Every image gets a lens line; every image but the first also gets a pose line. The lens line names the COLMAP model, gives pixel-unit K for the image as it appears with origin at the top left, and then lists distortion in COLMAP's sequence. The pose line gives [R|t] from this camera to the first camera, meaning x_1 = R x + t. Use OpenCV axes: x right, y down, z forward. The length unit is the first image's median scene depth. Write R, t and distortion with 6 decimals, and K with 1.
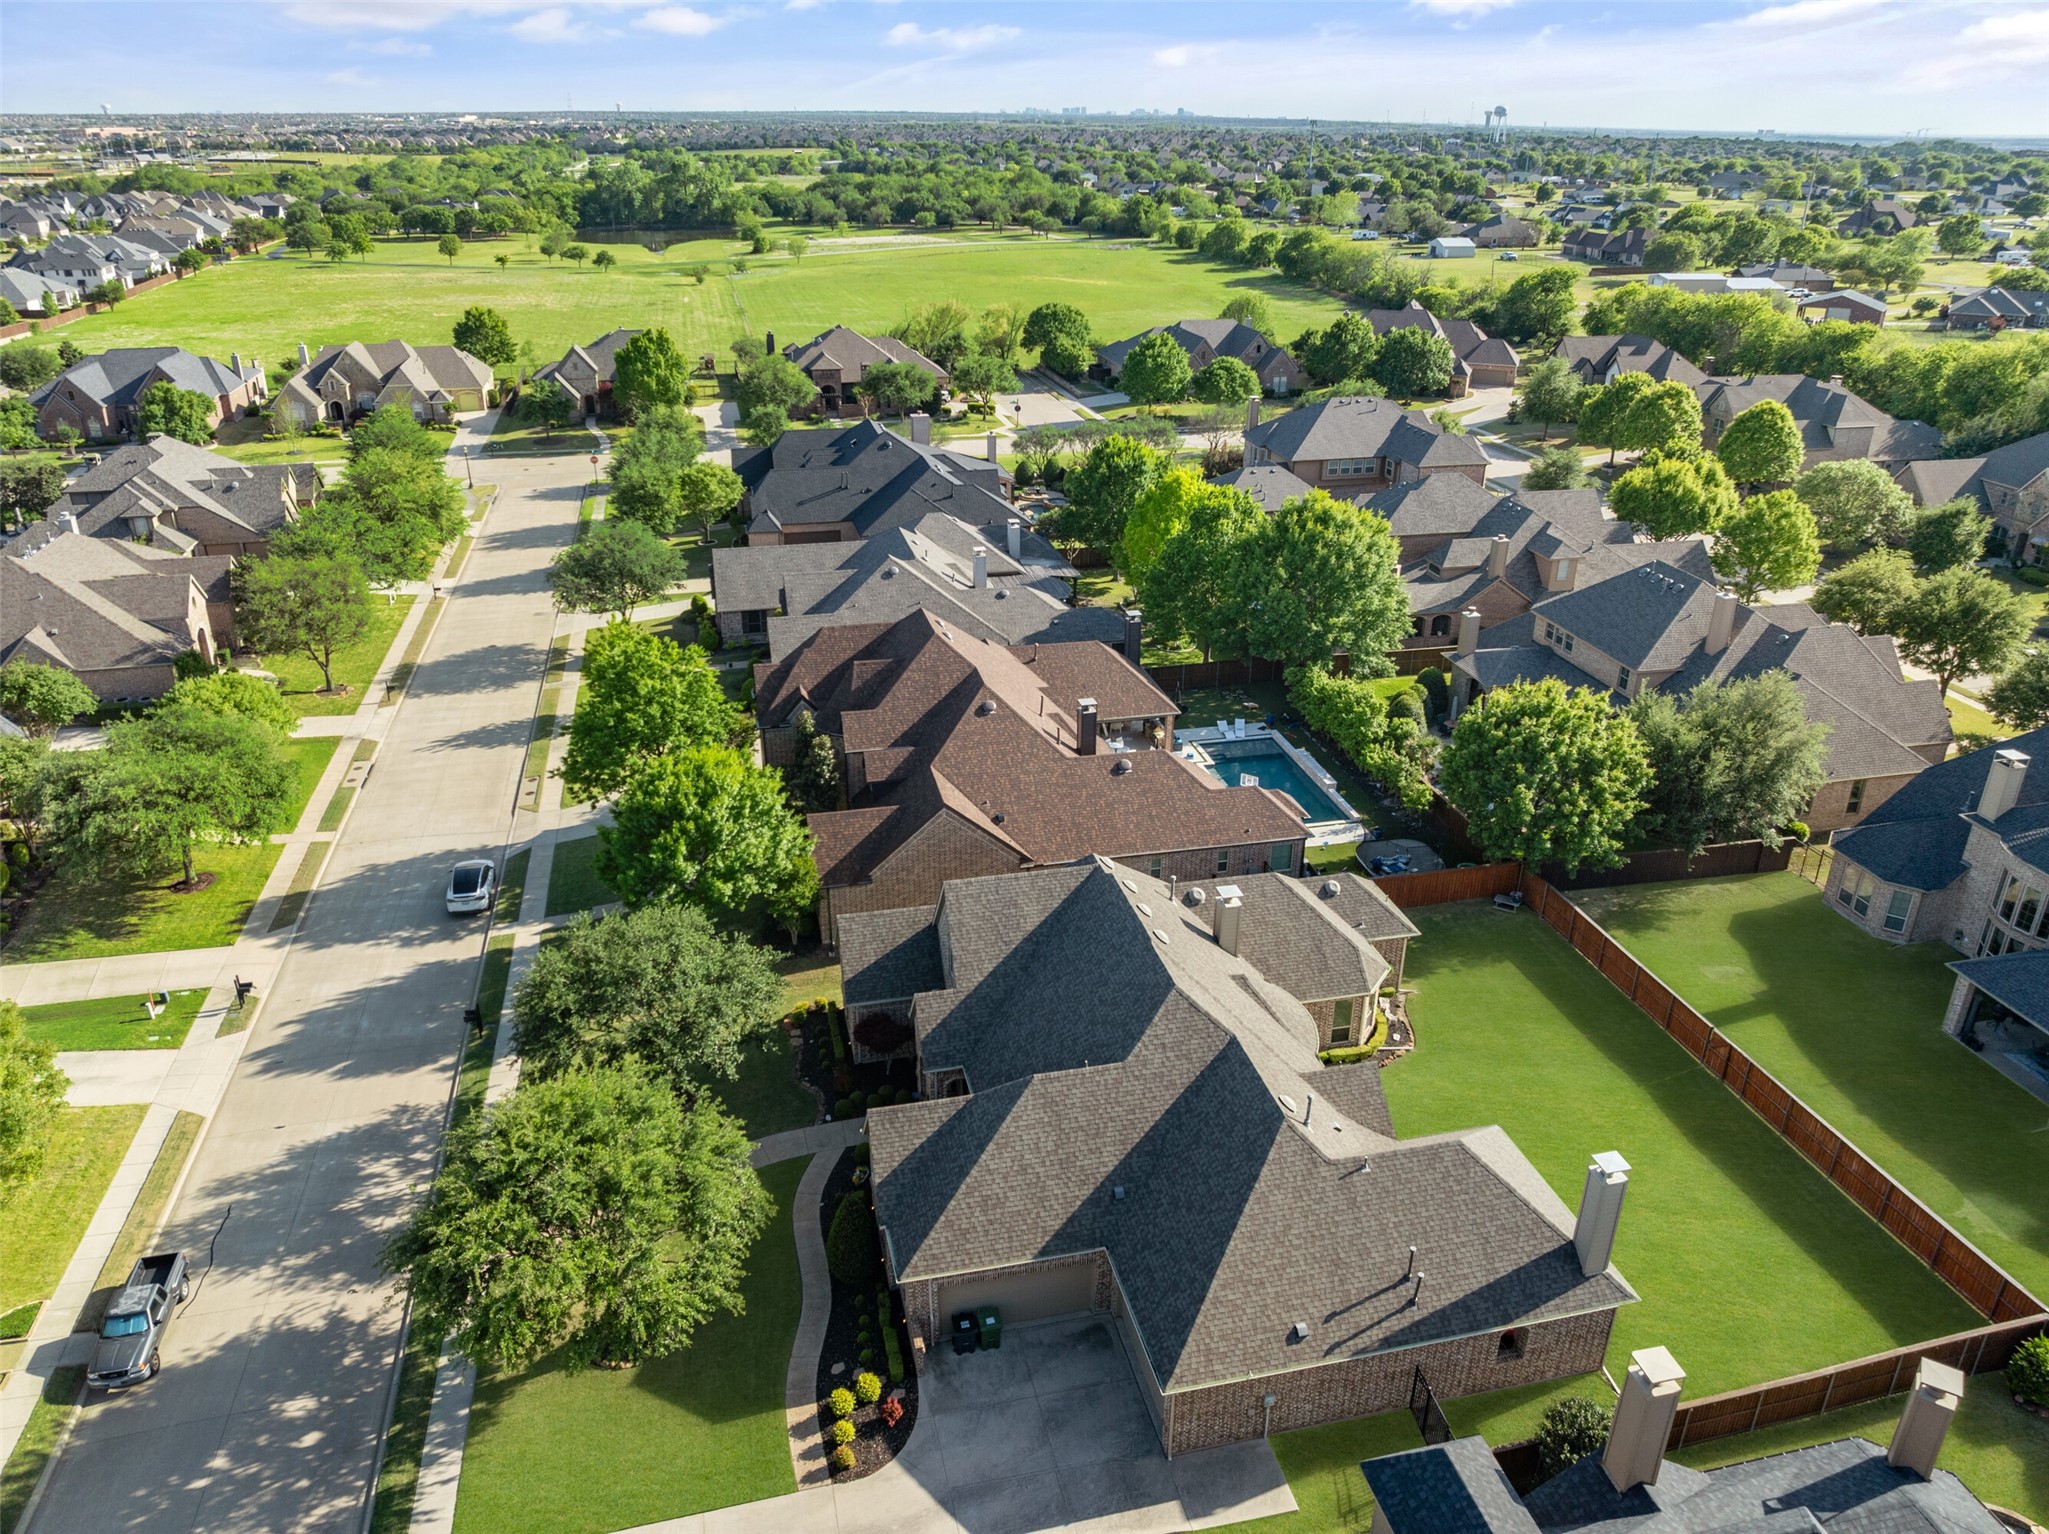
lens RADIAL K [[1428.4, 0, 1030.3], [0, 1428.4, 768.3], [0, 0, 1]] dist [-0.034364, -0.001159]
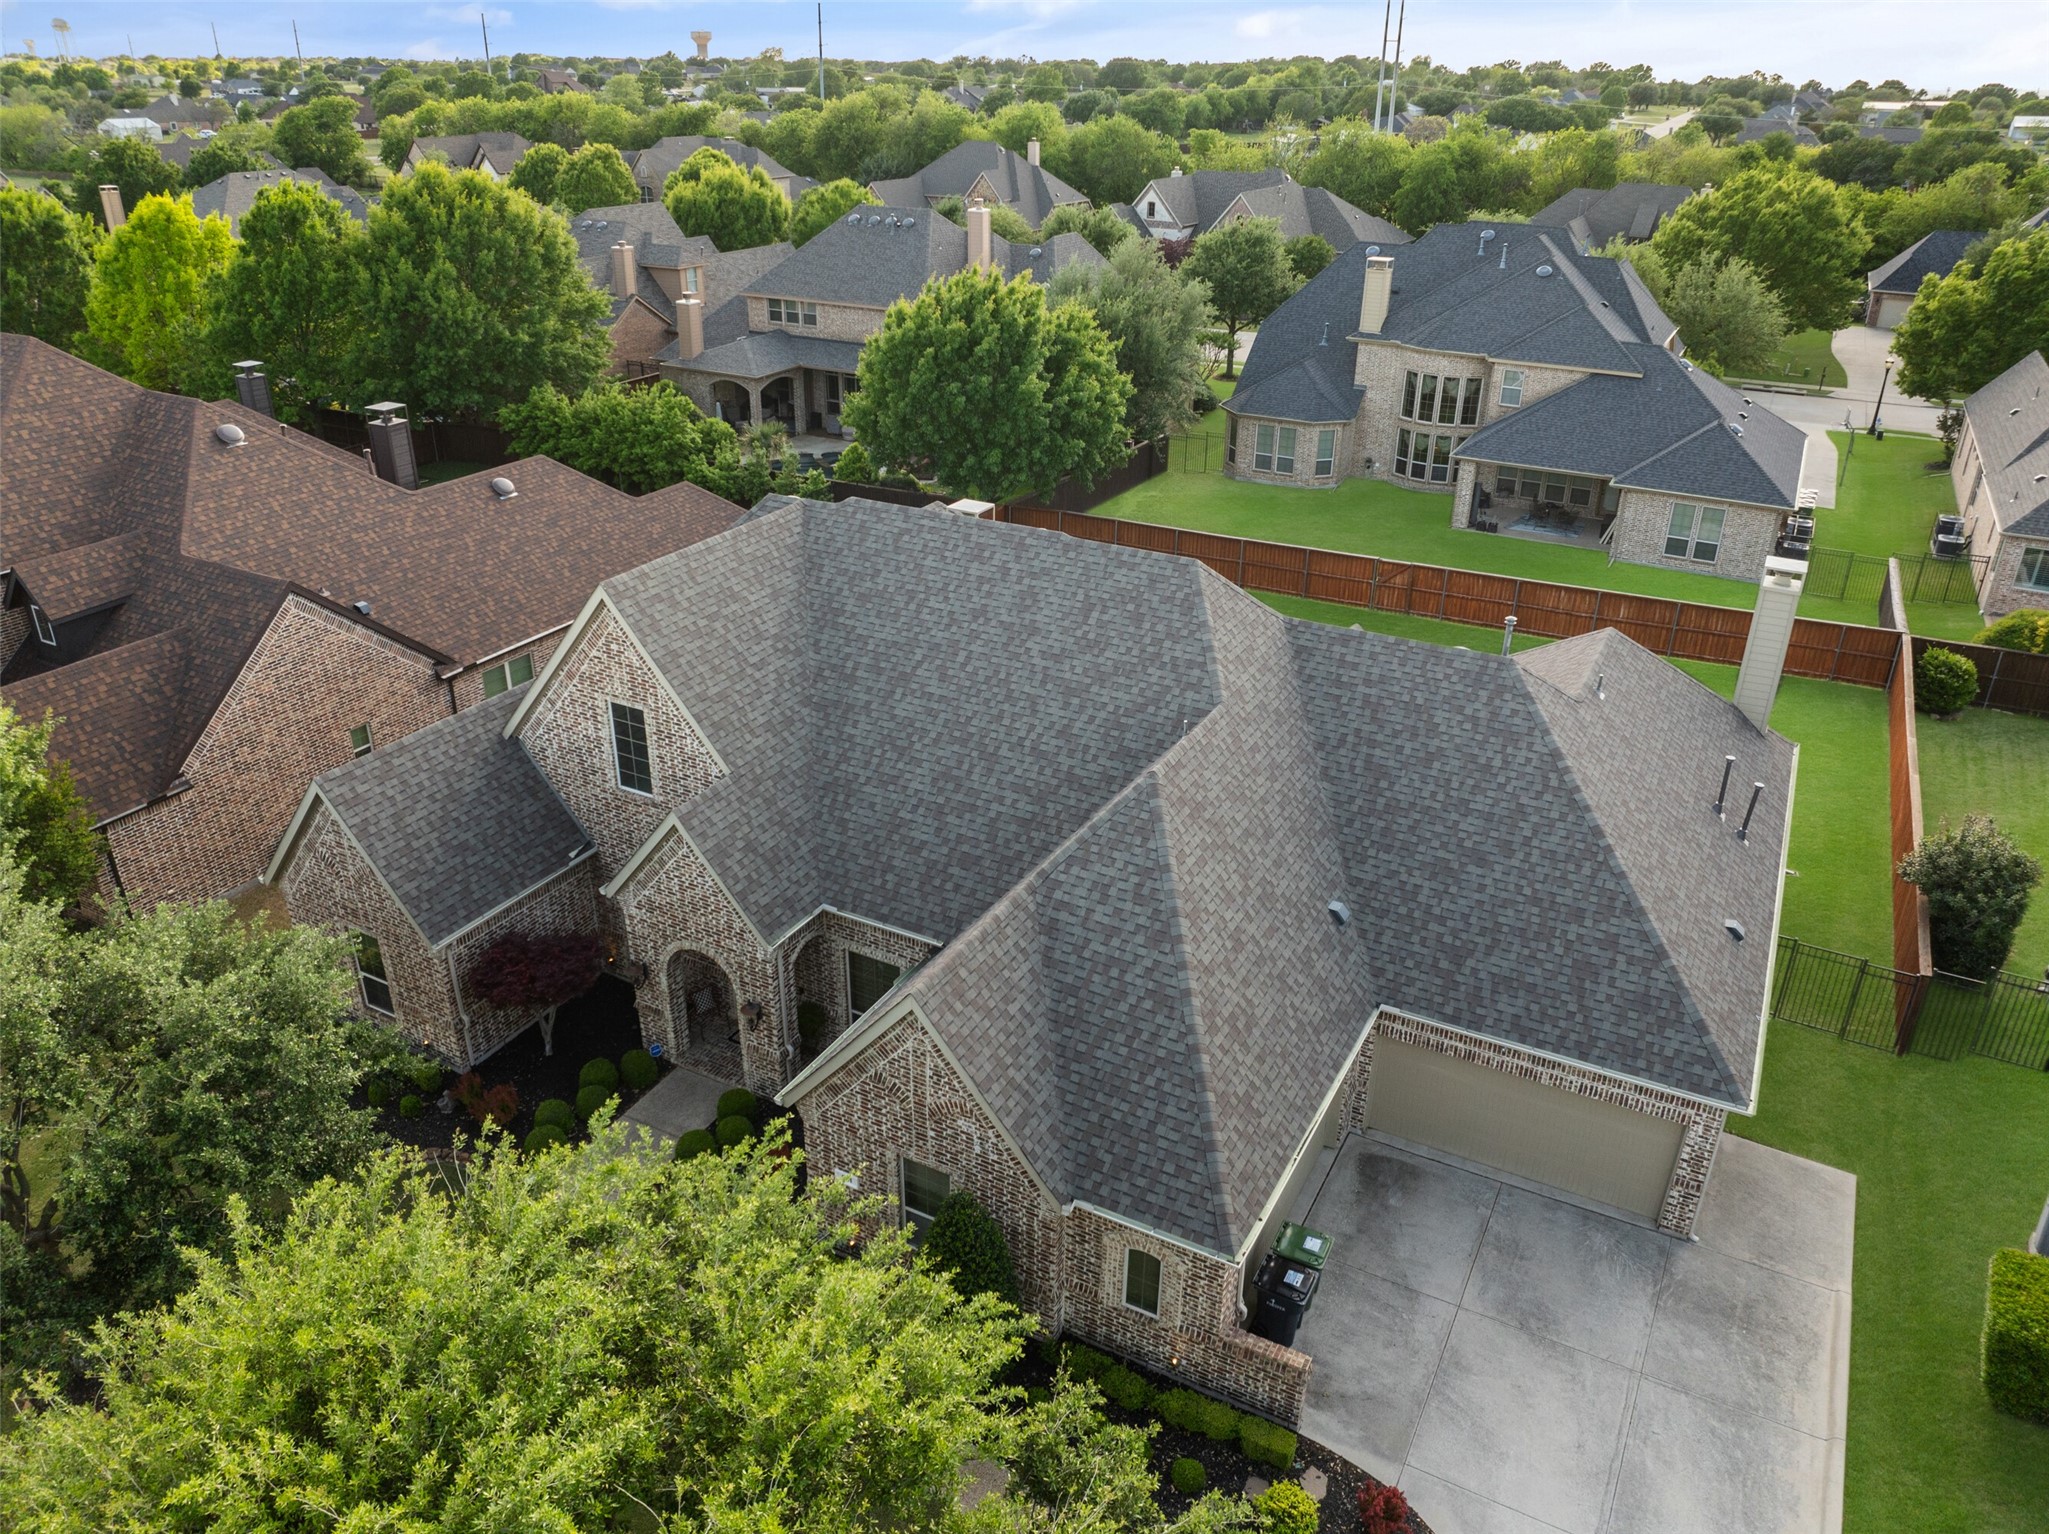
lens RADIAL K [[1428.4, 0, 1030.3], [0, 1428.4, 768.3], [0, 0, 1]] dist [-0.034364, -0.001159]
pose [[0.664263, -0.334645, 0.668407, -0.246714], [0.308365, 0.937237, 0.162784, 0.087289], [-0.680931, 0.097982, 0.725764, 0.478772]]
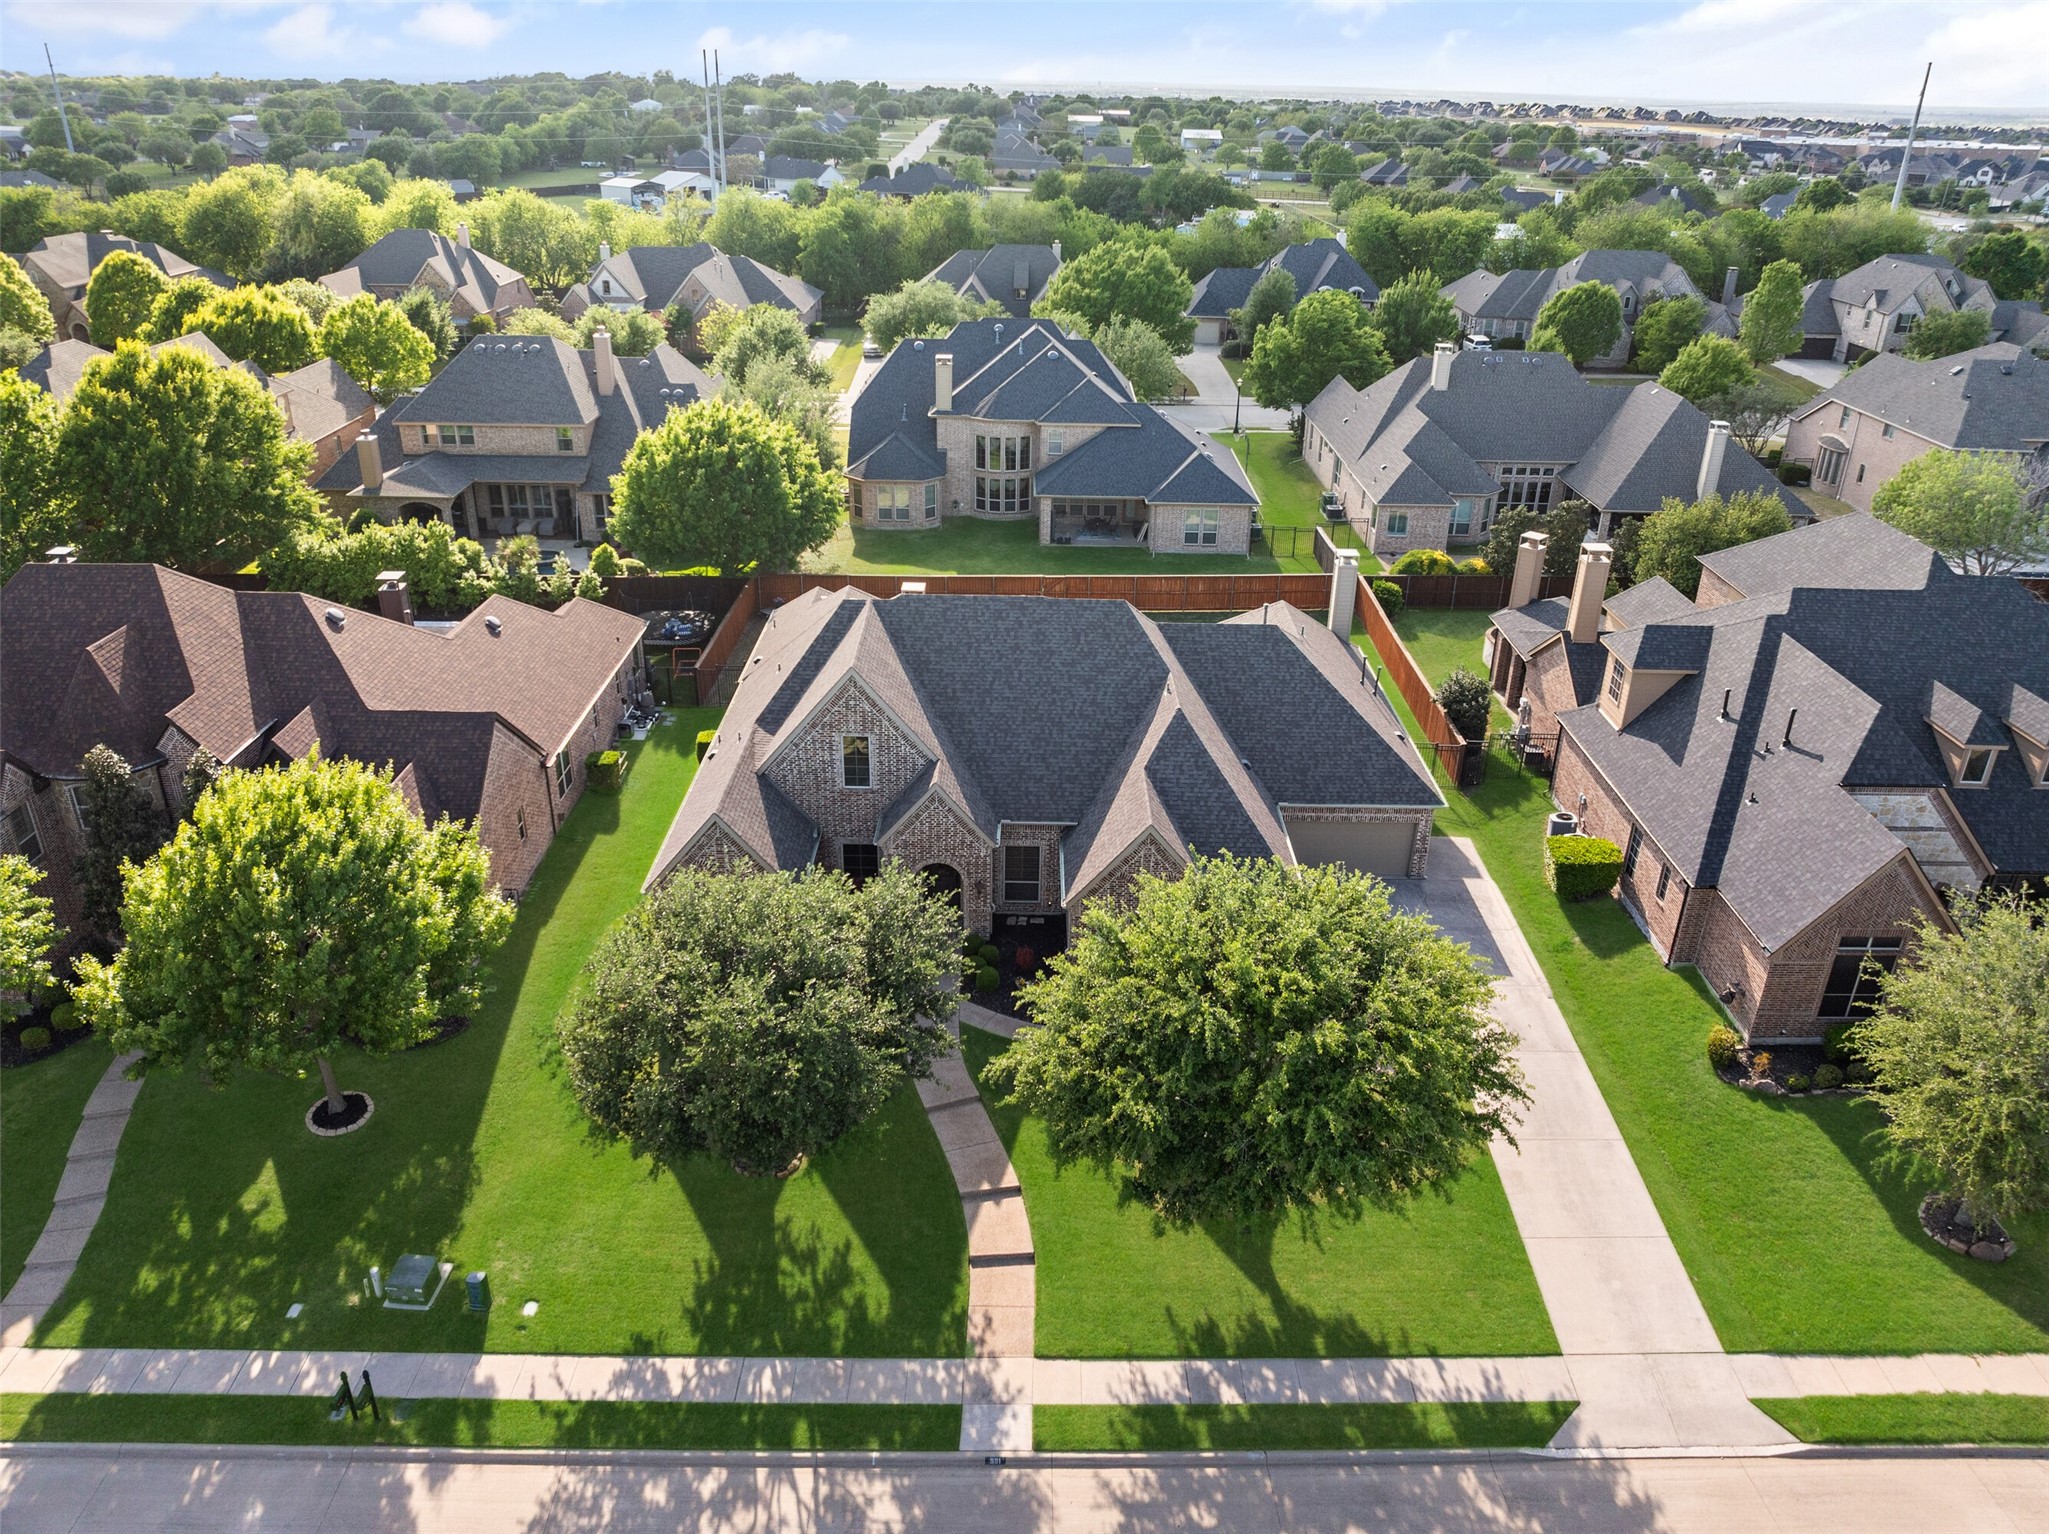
lens RADIAL K [[1428.4, 0, 1030.3], [0, 1428.4, 768.3], [0, 0, 1]] dist [-0.034364, -0.001159]
pose [[0.236904, -0.431445, 0.870478, -0.633897], [0.394193, 0.861604, 0.319766, -0.073105], [-0.887969, 0.267383, 0.374190, 0.520758]]
